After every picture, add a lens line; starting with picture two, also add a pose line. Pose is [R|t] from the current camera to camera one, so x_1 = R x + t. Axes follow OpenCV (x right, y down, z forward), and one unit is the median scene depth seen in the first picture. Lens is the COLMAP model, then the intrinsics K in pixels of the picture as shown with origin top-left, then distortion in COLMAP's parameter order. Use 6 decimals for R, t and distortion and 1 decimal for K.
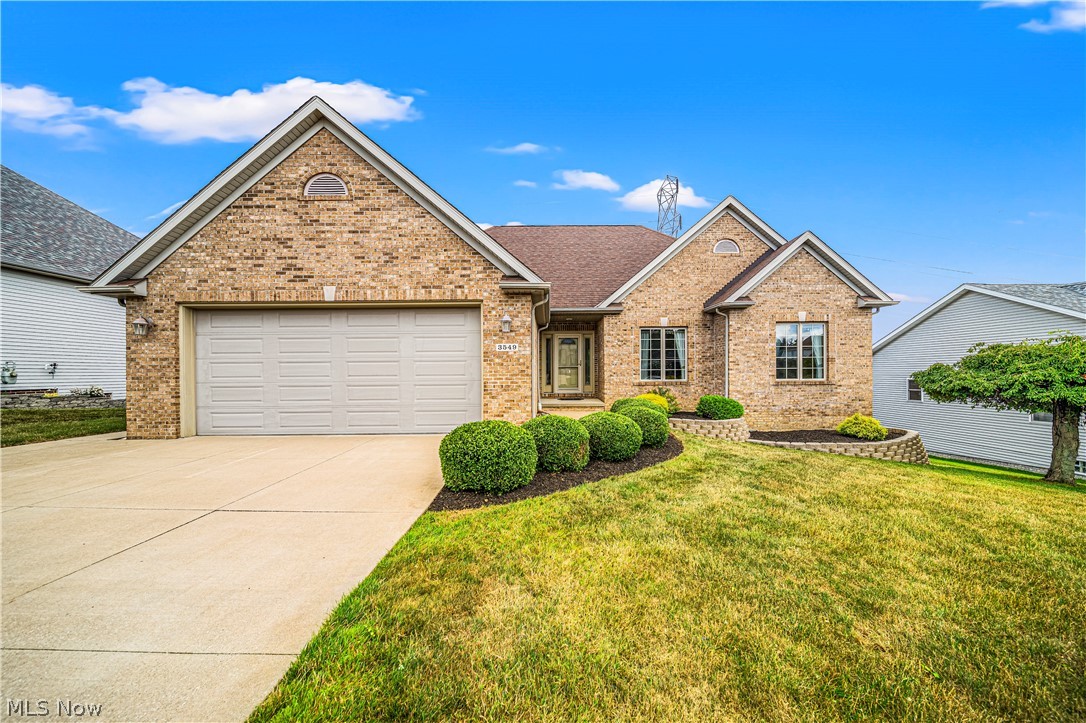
lens RADIAL K [[381.9, 0, 546.0], [0, 381.9, 382.6], [0, 0, 1]] dist [-0.001218, -0.000254]
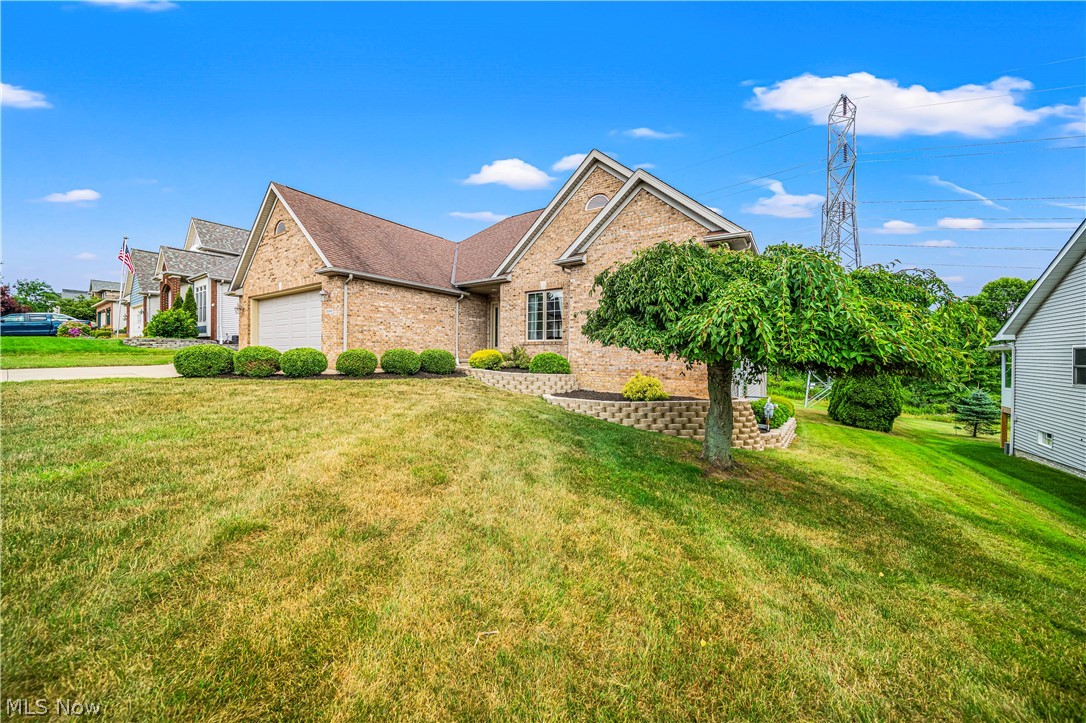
lens RADIAL K [[381.9, 0, 541.5], [0, 381.9, 363.3], [0, 0, 1]] dist [-0.001218, -0.000254]
pose [[0.823093, 0.027593, -0.567236, 1.510709], [-0.031677, 0.999495, 0.002656, 0.090034], [0.567023, 0.015782, 0.823551, 0.211590]]
